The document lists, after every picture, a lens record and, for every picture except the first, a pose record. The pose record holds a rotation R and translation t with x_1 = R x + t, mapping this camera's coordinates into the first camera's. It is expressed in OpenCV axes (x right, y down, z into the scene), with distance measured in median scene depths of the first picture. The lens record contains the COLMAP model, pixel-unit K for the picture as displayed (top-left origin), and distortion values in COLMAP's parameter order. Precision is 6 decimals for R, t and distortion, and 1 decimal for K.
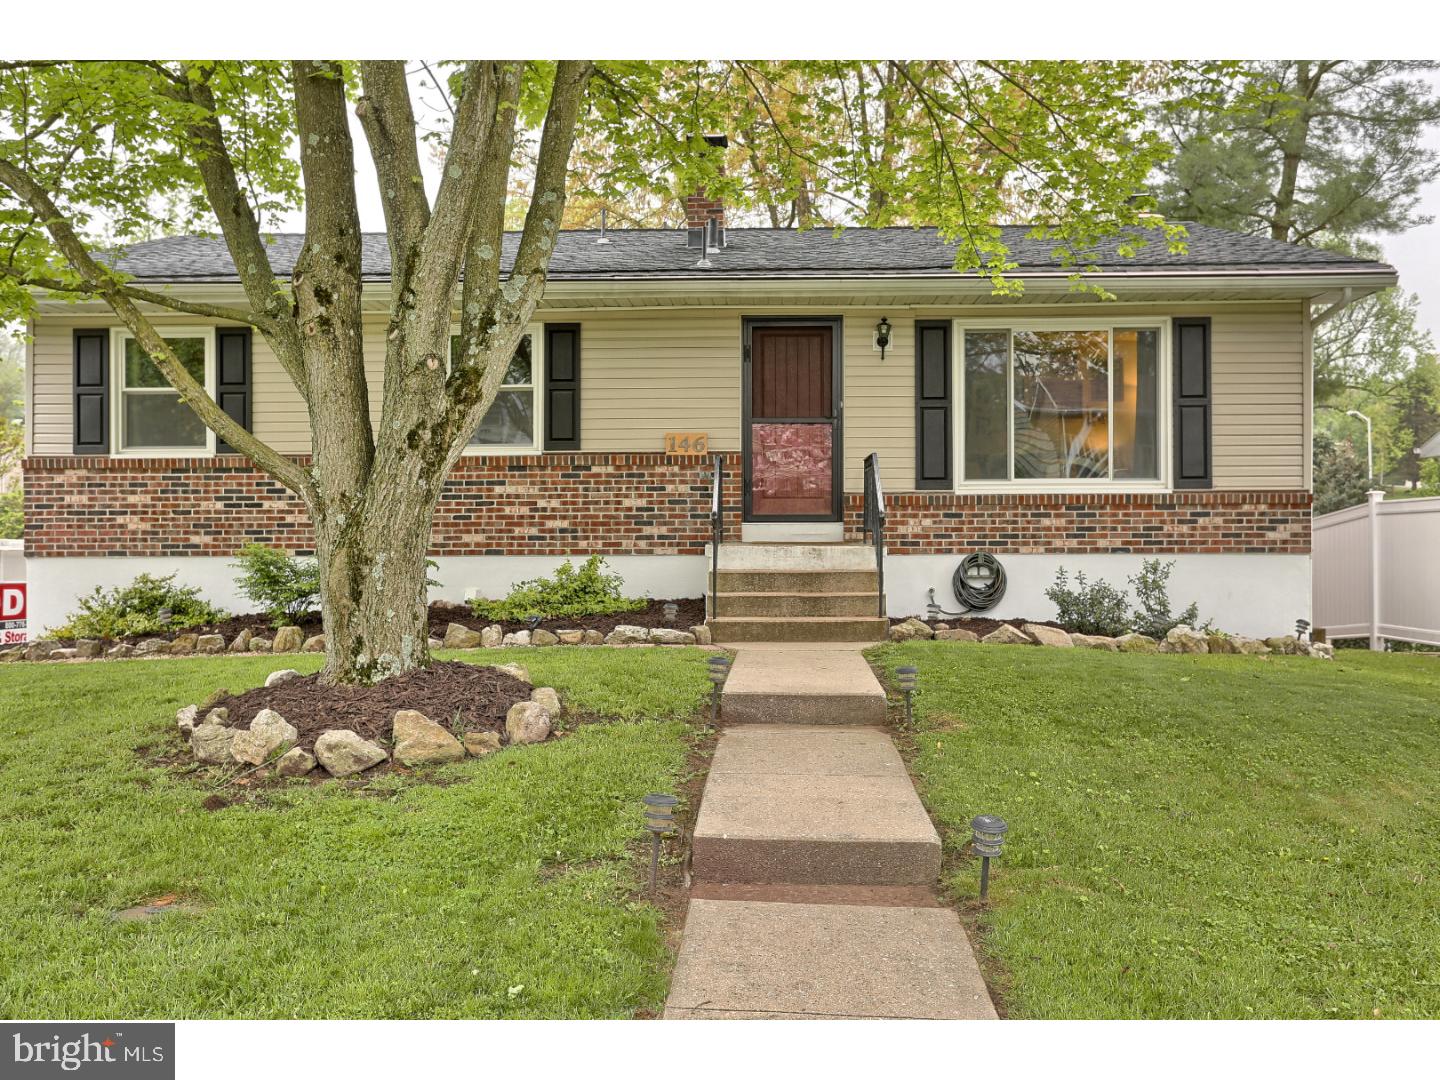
lens RADIAL K [[1227.1, 0, 720.0], [0, 1227.1, 540.0], [0, 0, 1]] dist [-0.030483, 0.118061]
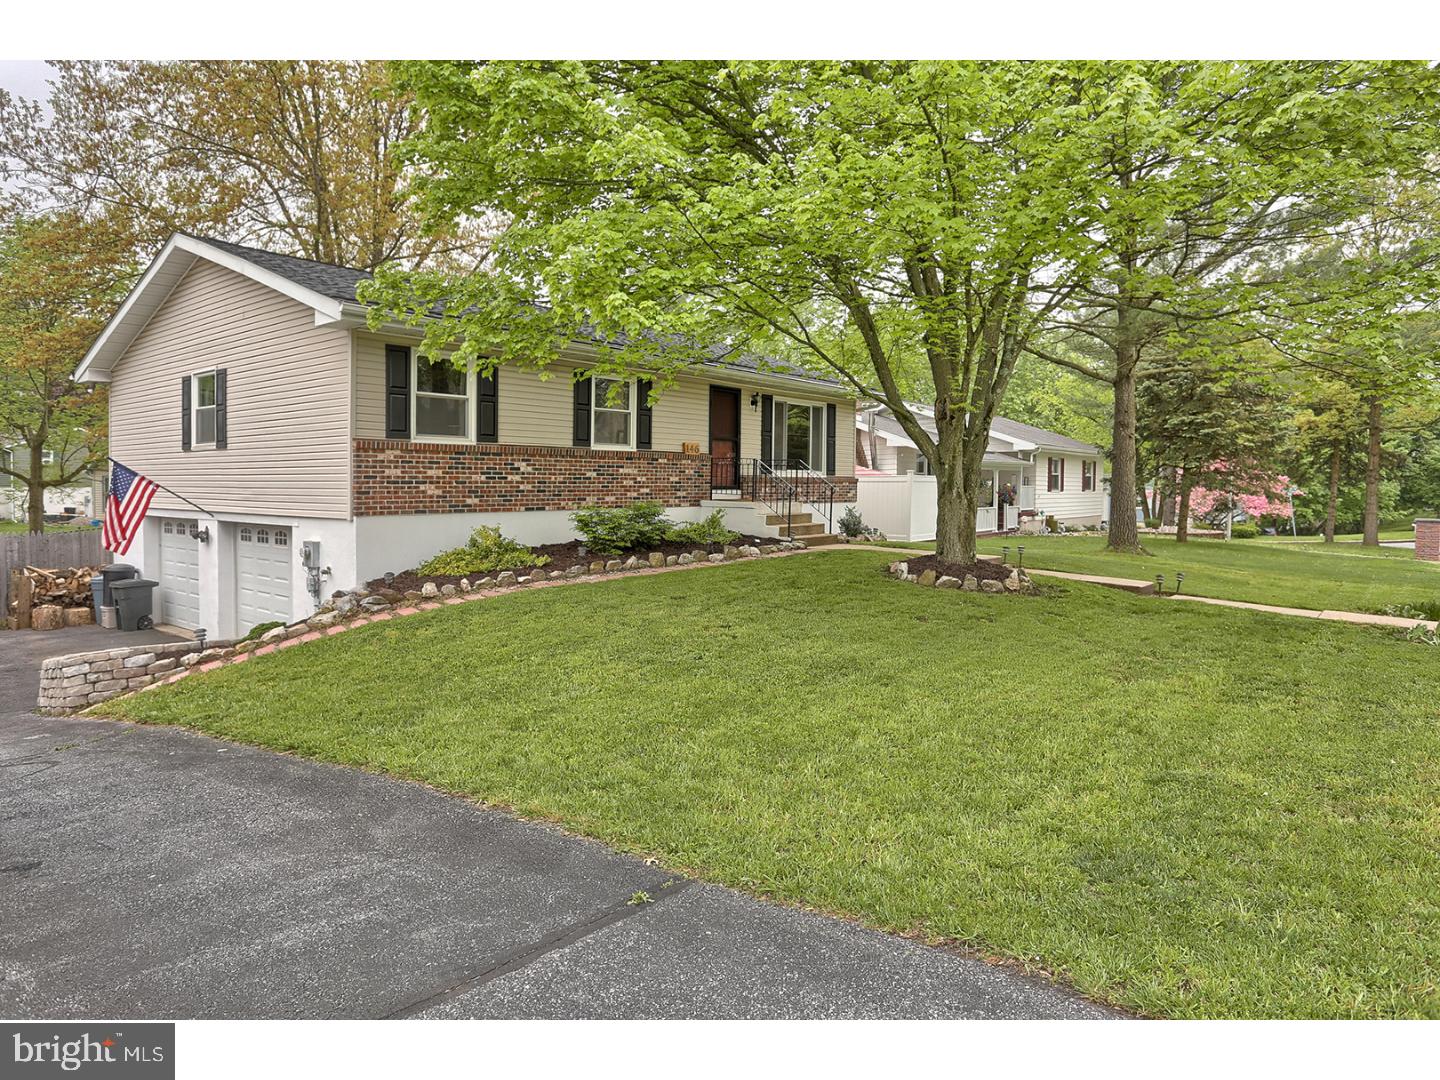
lens RADIAL K [[848.0, 0, 720.0], [0, 848.0, 540.0], [0, 0, 1]] dist [-0.000800, -0.000068]
pose [[0.620081, -0.046138, 0.783180, -1.048124], [0.005229, 0.998490, 0.054682, -0.007926], [-0.784521, -0.029812, 0.619386, 0.140792]]
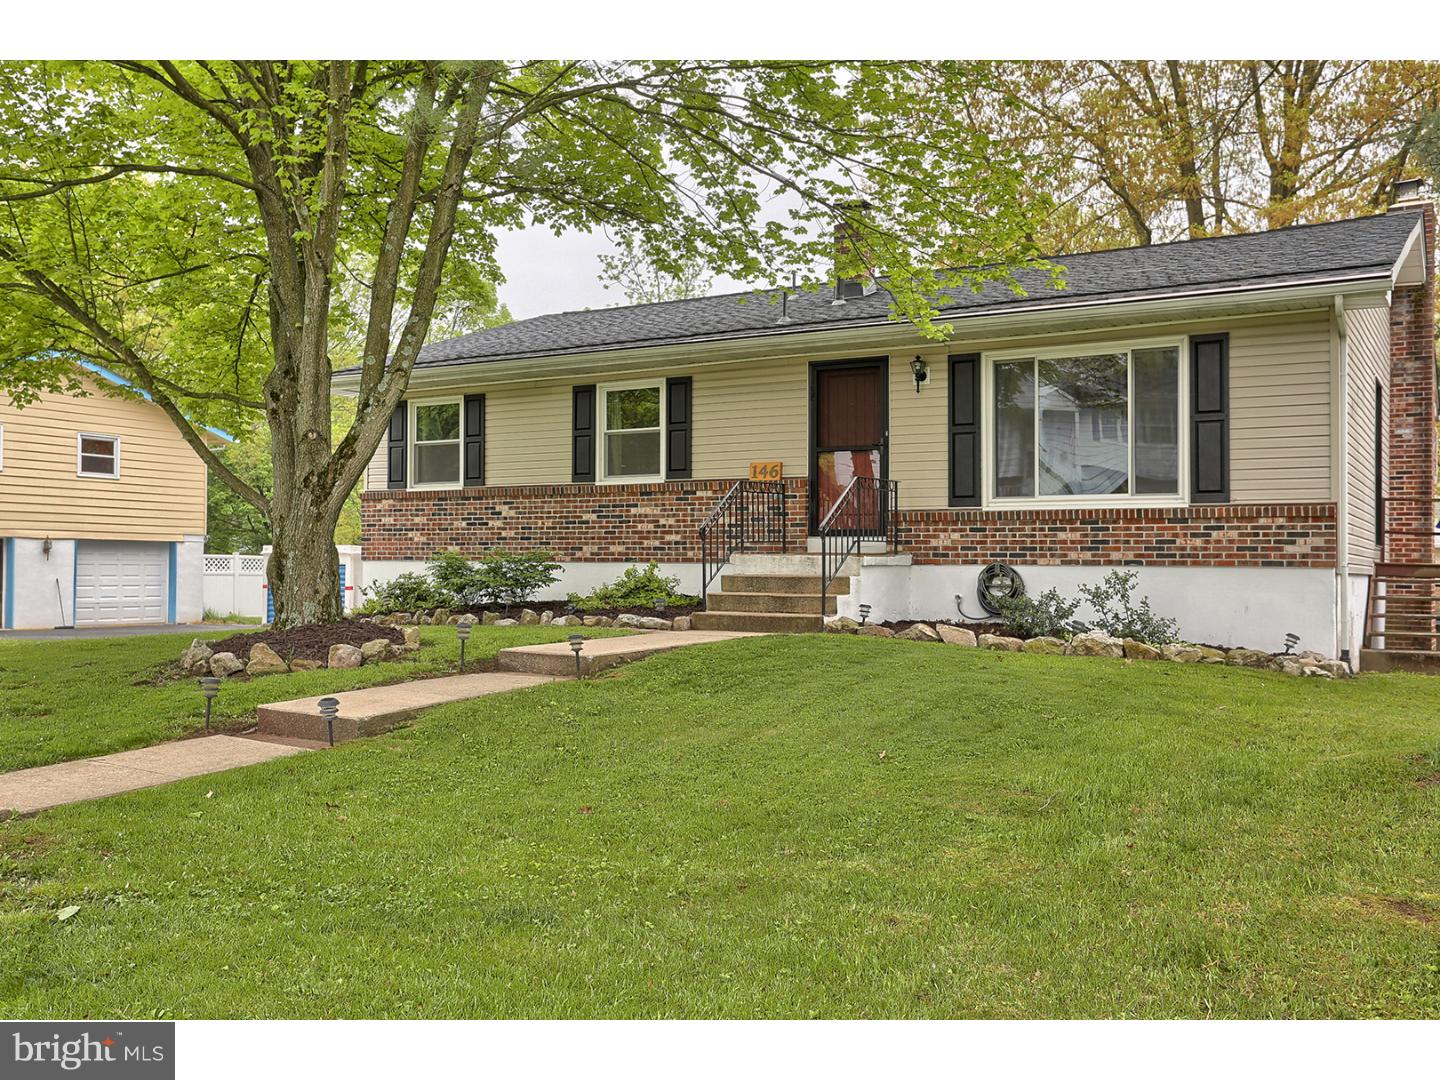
lens RADIAL K [[1249.0, 0, 720.0], [0, 1249.0, 540.0], [0, 0, 1]] dist [0.000476, 0.001696]
pose [[0.879152, 0.000926, -0.476541, 0.521669], [-0.008620, 0.999865, -0.013960, 0.006877], [0.476463, 0.016381, 0.879042, -0.101045]]
